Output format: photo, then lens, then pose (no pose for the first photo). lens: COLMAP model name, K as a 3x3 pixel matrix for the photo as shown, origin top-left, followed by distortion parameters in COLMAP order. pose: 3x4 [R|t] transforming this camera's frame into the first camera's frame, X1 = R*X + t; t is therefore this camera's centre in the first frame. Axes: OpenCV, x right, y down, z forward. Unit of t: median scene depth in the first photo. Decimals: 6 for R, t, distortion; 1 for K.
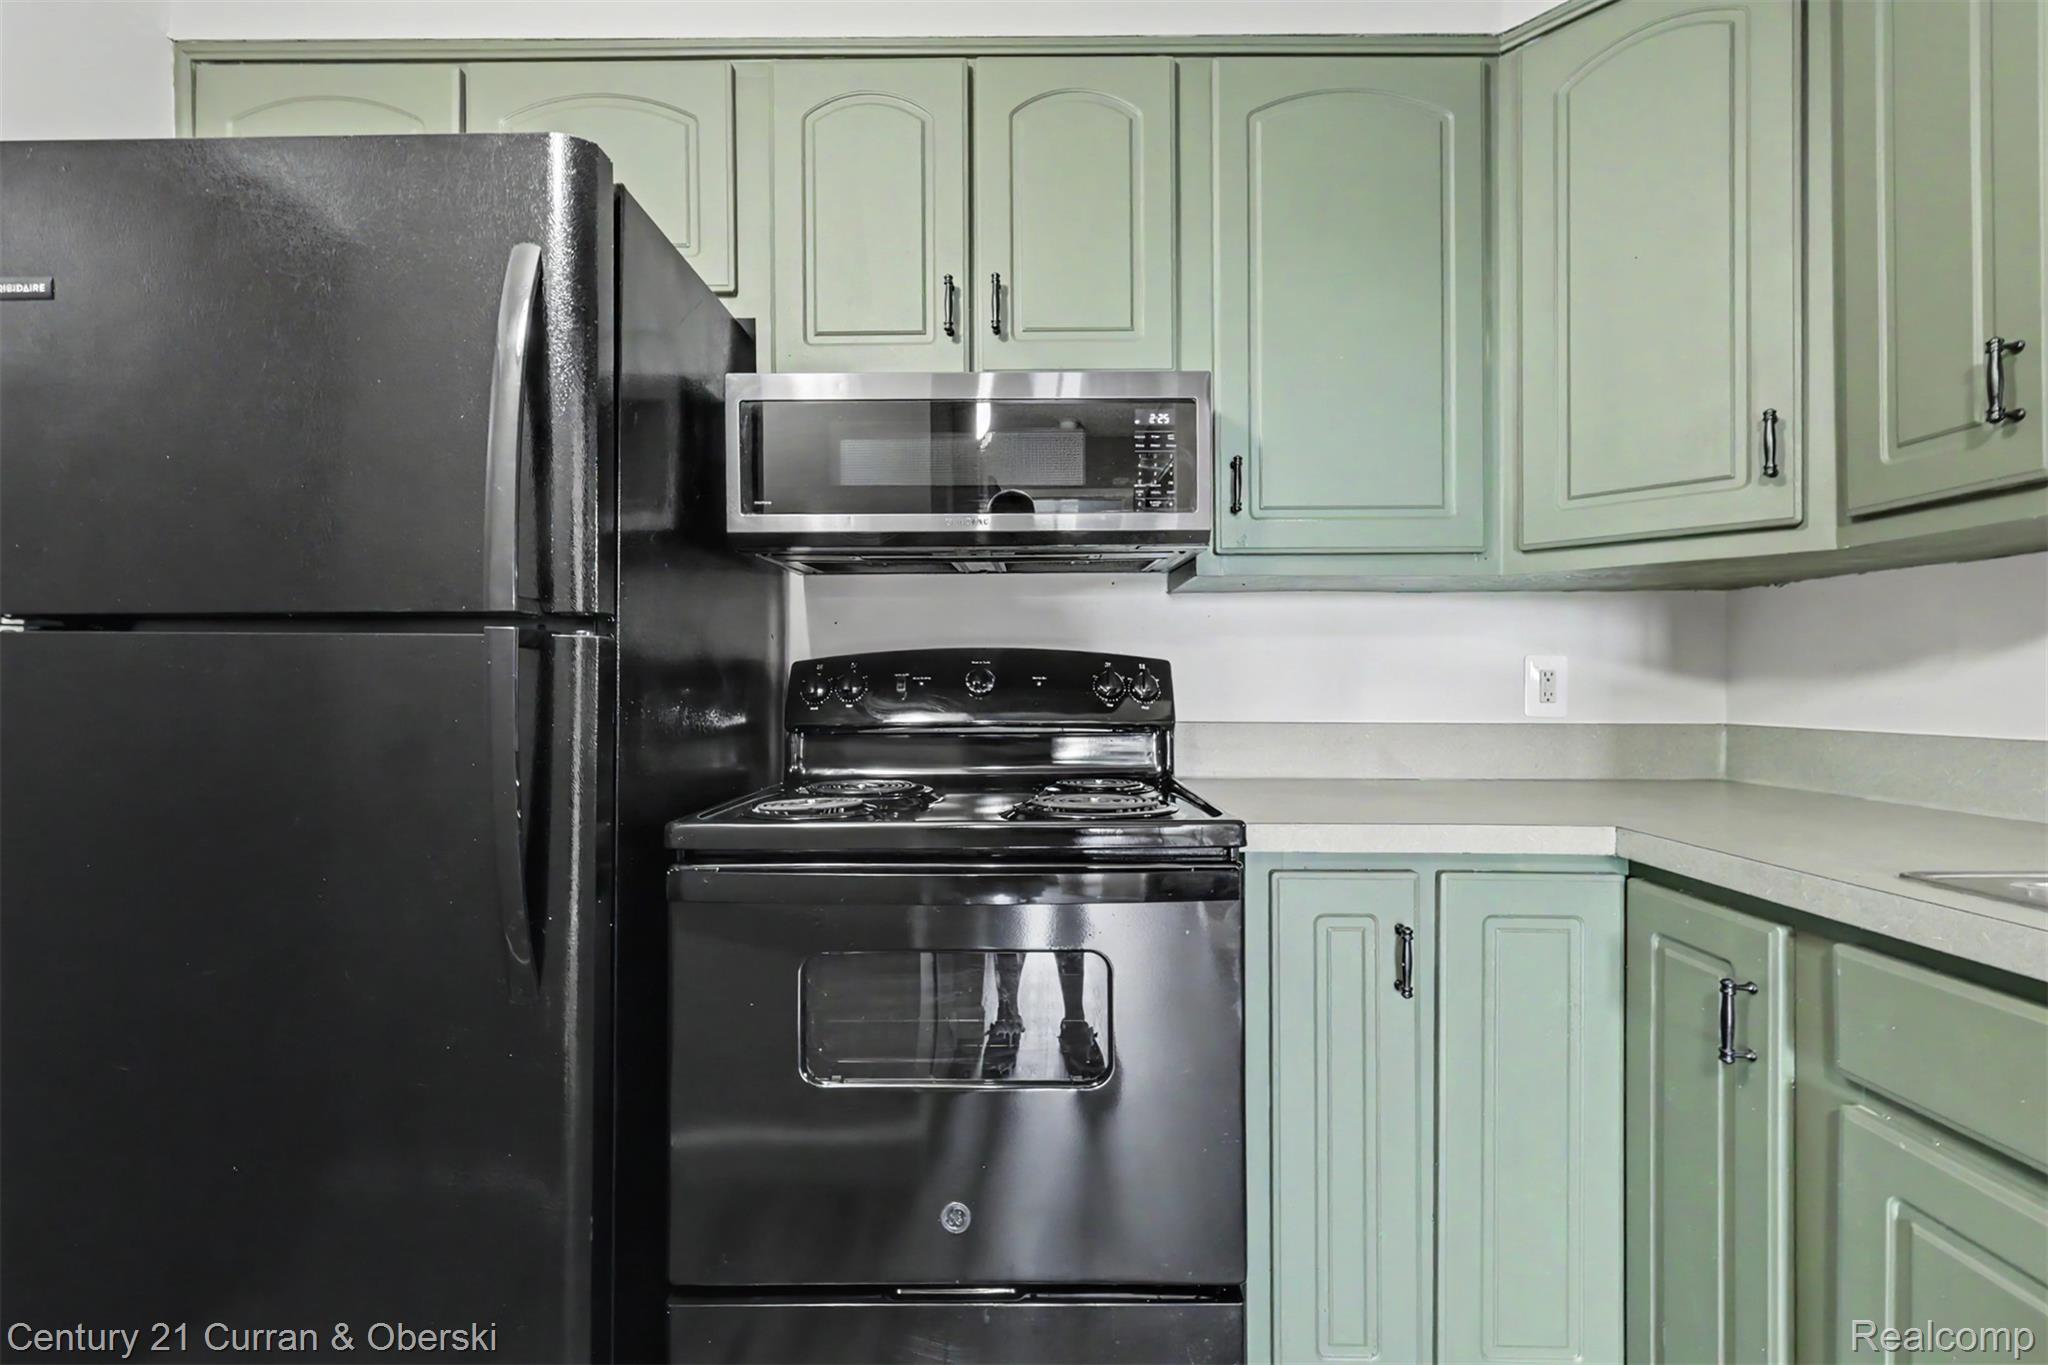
lens RADIAL K [[909.8, 0, 1034.3], [0, 909.8, 670.6], [0, 0, 1]] dist [0.002325, -0.000302]
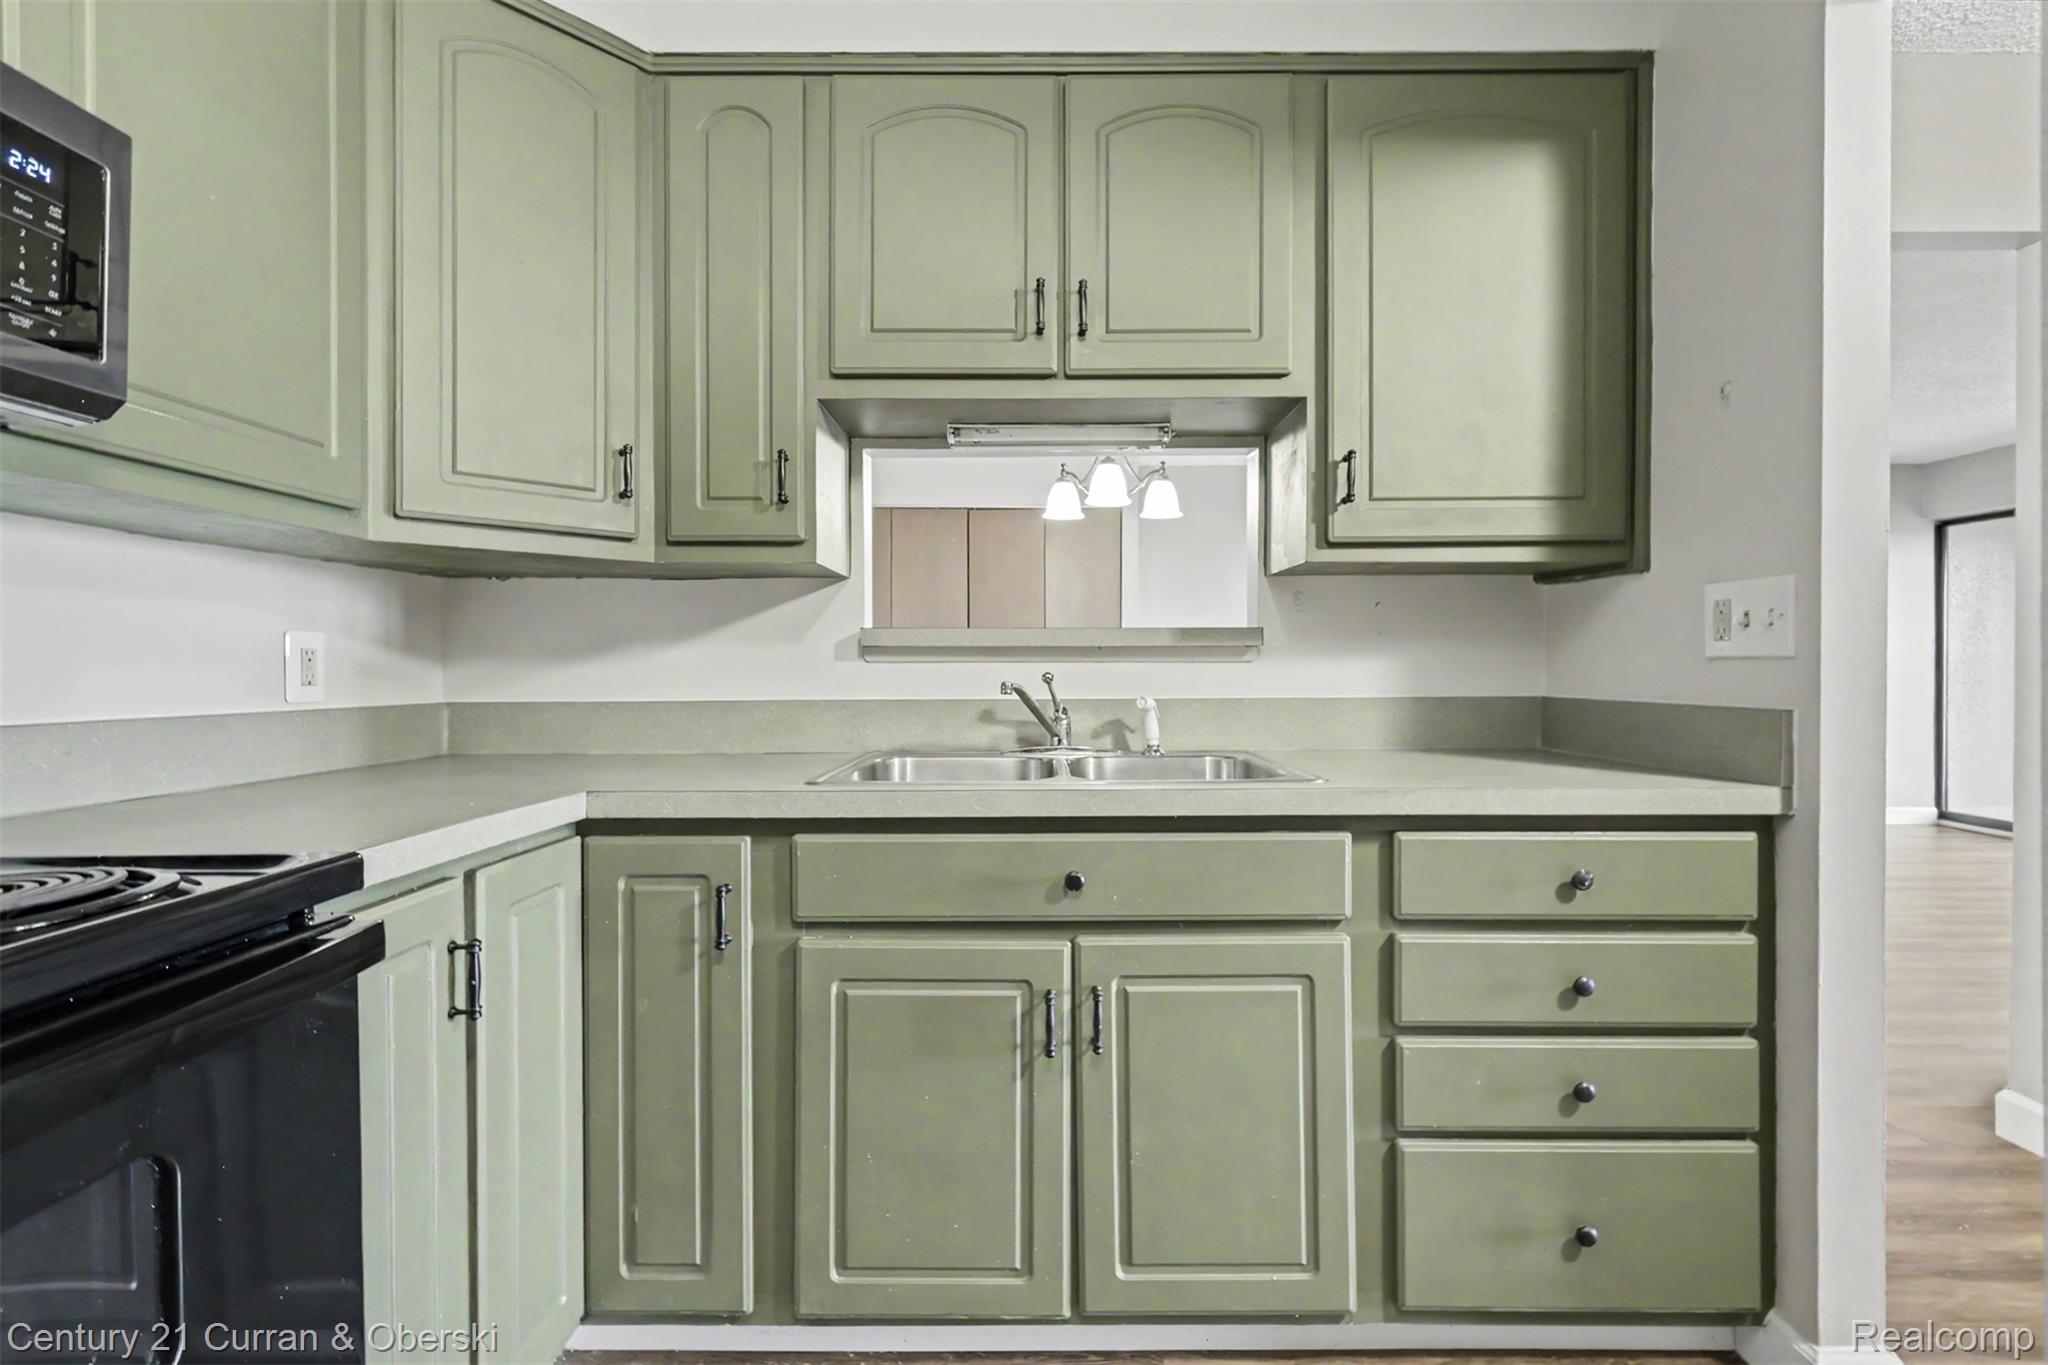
lens RADIAL K [[909.8, 0, 1026.8], [0, 909.8, 669.3], [0, 0, 1]] dist [0.002325, -0.000302]
pose [[0.005472, -0.000086, 0.999985, -0.371369], [-0.010466, 0.999945, 0.000143, 0.014038], [-0.999930, -0.010467, 0.005471, 0.372250]]
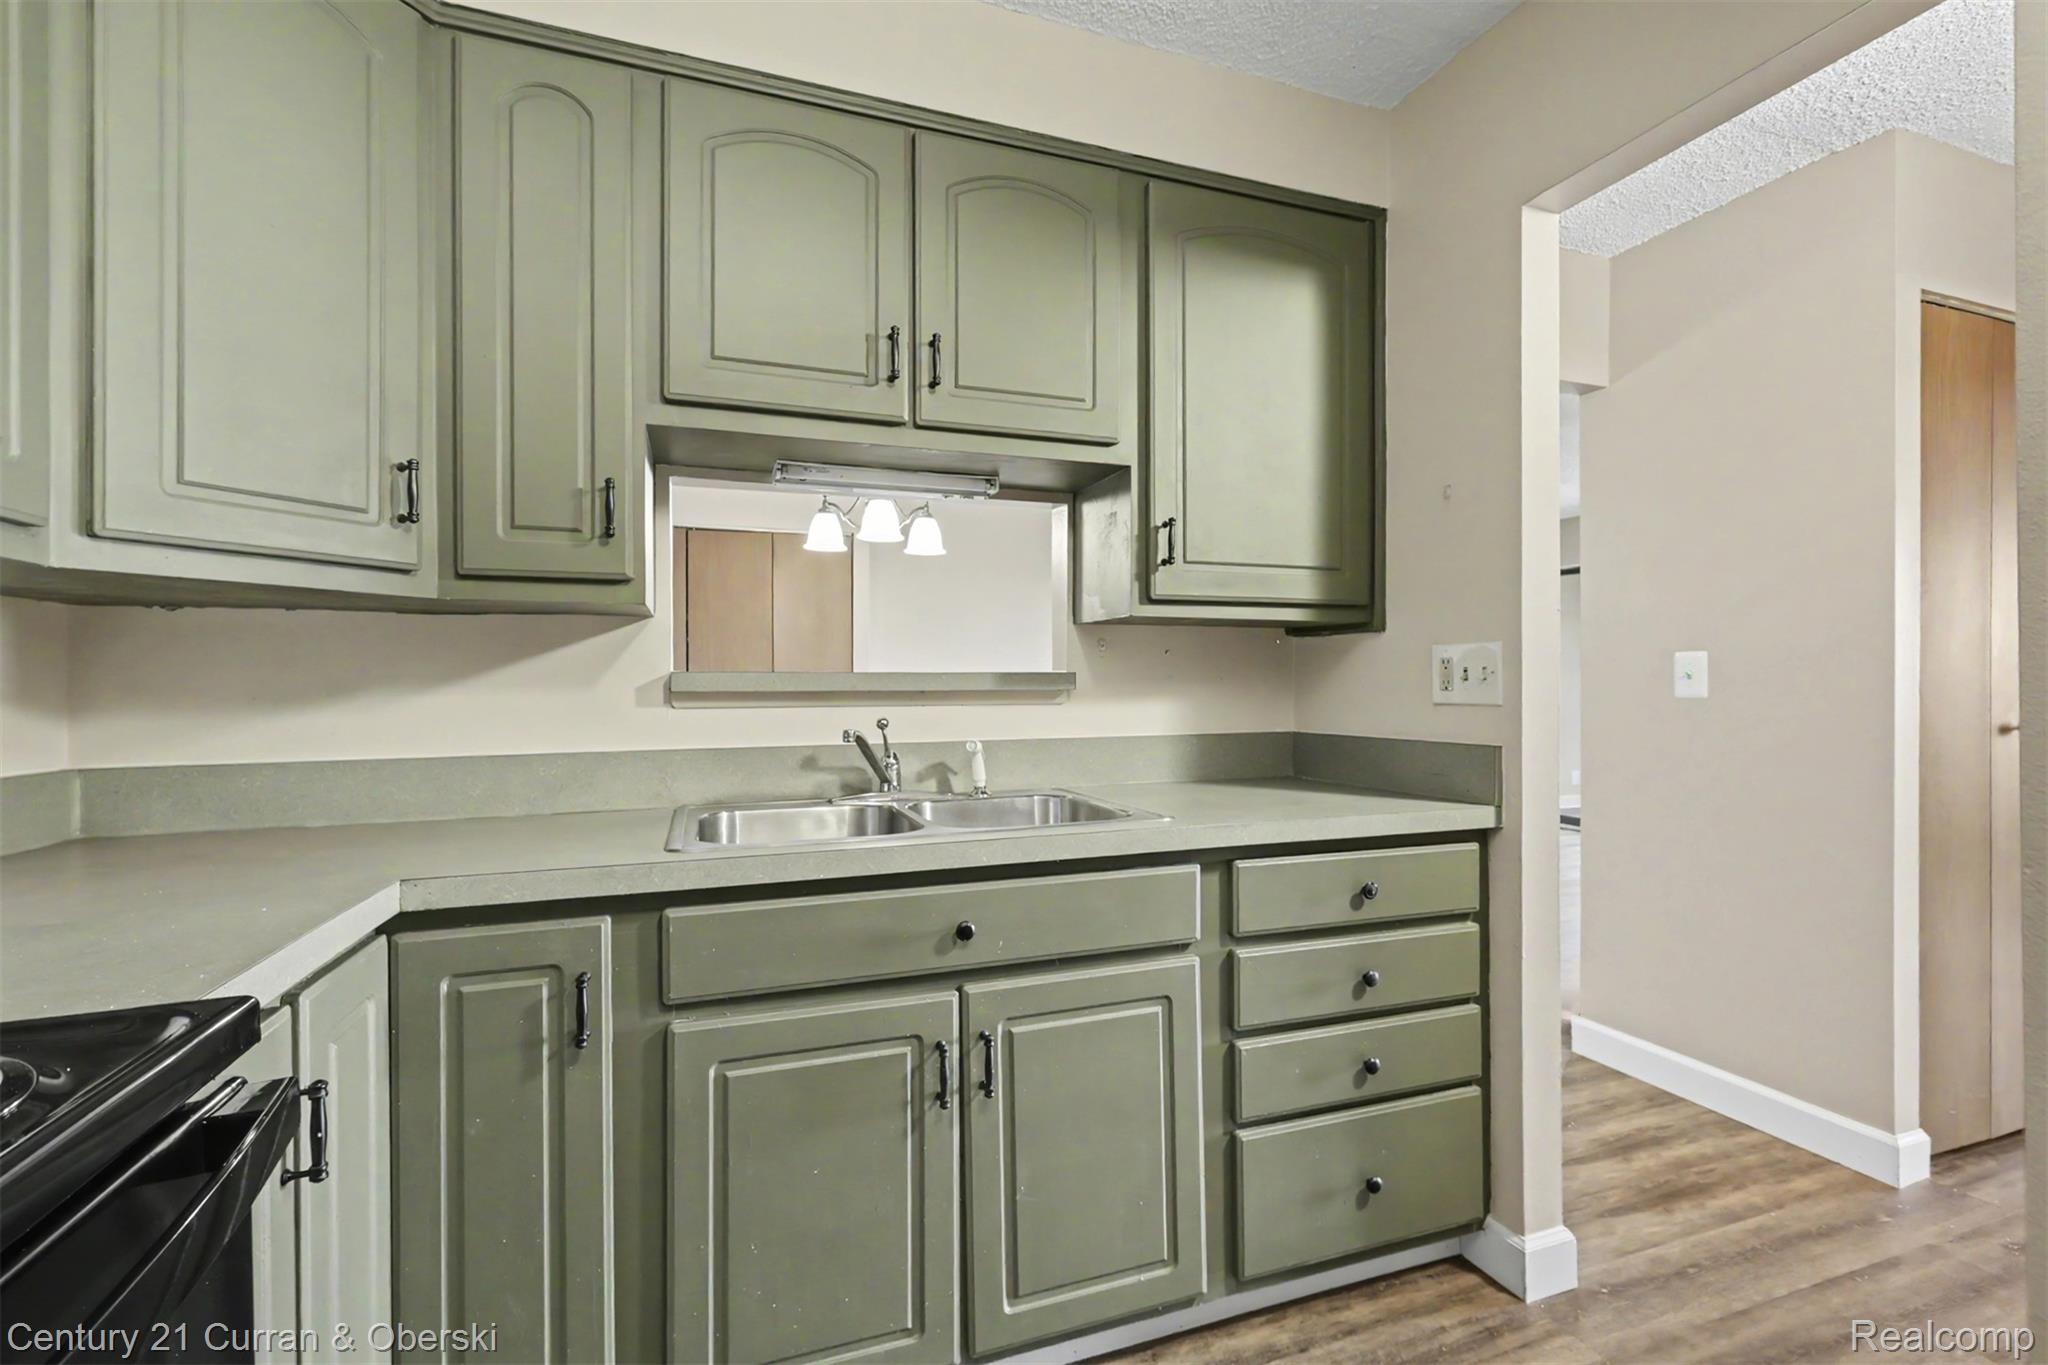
lens RADIAL K [[909.8, 0, 1032.1], [0, 909.8, 685.6], [0, 0, 1]] dist [0.002325, -0.000302]
pose [[-0.339057, 0.006951, 0.940740, -0.357043], [-0.005287, 0.999943, -0.009294, -0.015584], [-0.940751, -0.008125, -0.339001, 0.574310]]
